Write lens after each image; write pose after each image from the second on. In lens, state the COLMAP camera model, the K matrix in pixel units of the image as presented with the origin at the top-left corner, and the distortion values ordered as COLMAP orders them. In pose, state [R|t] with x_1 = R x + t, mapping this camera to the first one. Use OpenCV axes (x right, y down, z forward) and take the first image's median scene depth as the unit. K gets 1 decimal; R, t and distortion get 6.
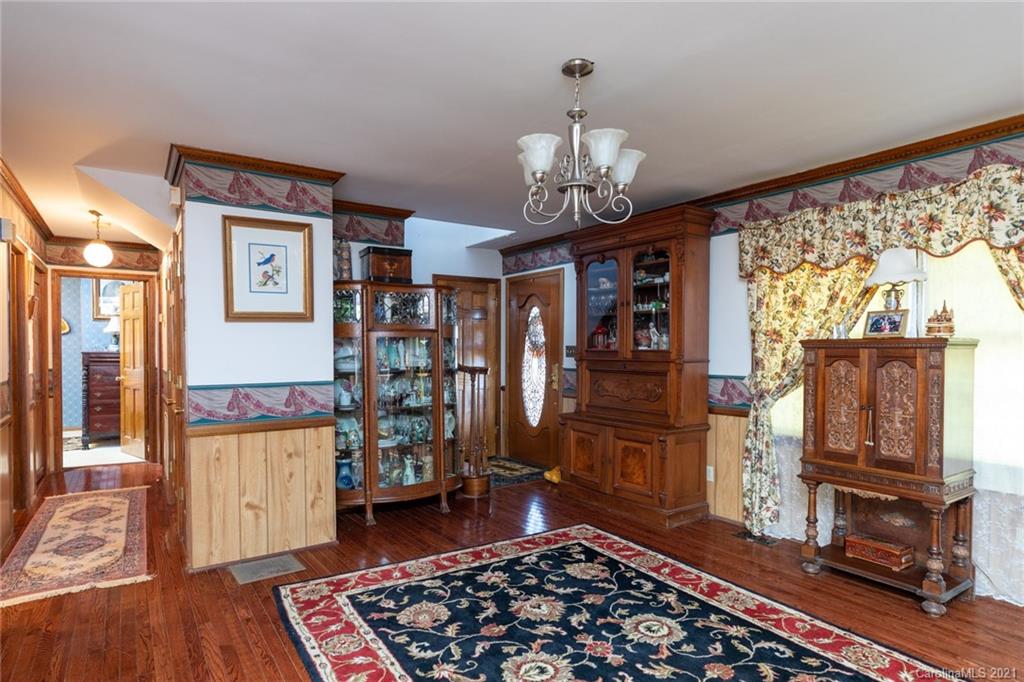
lens RADIAL K [[555.1, 0, 508.6], [0, 555.1, 357.4], [0, 0, 1]] dist [0.001483, 0.000505]
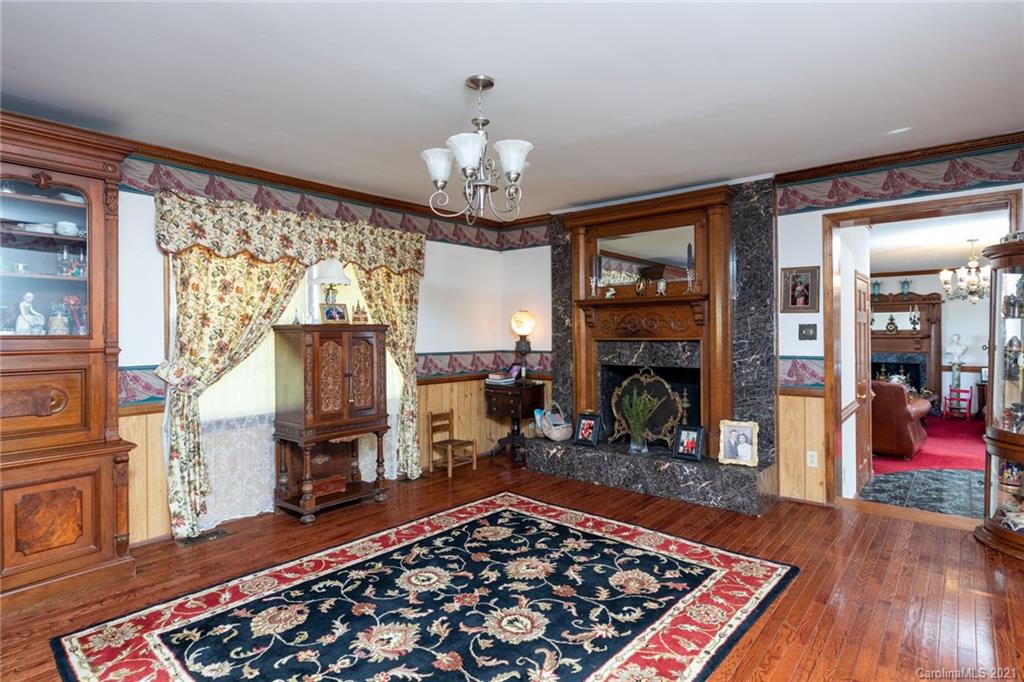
lens RADIAL K [[545.3, 0, 508.5], [0, 545.3, 331.2], [0, 0, 1]] dist [0.002002, 0.000411]
pose [[-0.268726, 0.002405, 0.963214, -0.820170], [0.022067, 0.999750, 0.003661, -0.015109], [-0.962964, 0.022239, -0.268712, 1.073826]]
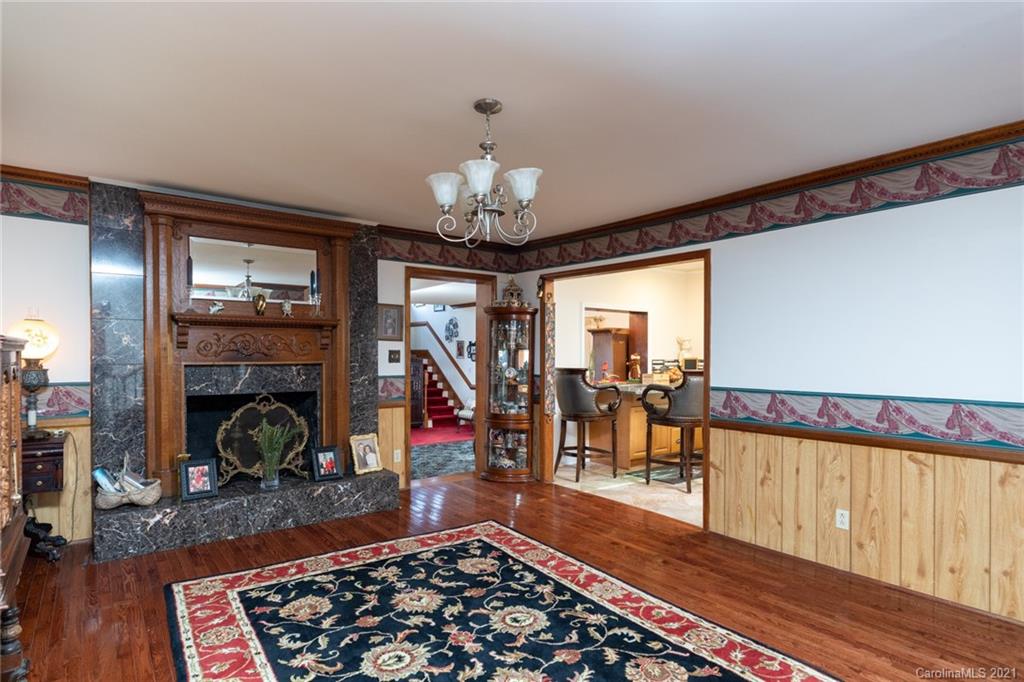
lens RADIAL K [[555.1, 0, 508.6], [0, 555.1, 357.4], [0, 0, 1]] dist [0.001483, 0.000505]
pose [[-0.998667, -0.004546, -0.051420, 0.116641], [-0.005639, 0.999761, 0.021143, -0.028458], [0.051312, 0.021405, -0.998453, 1.829242]]
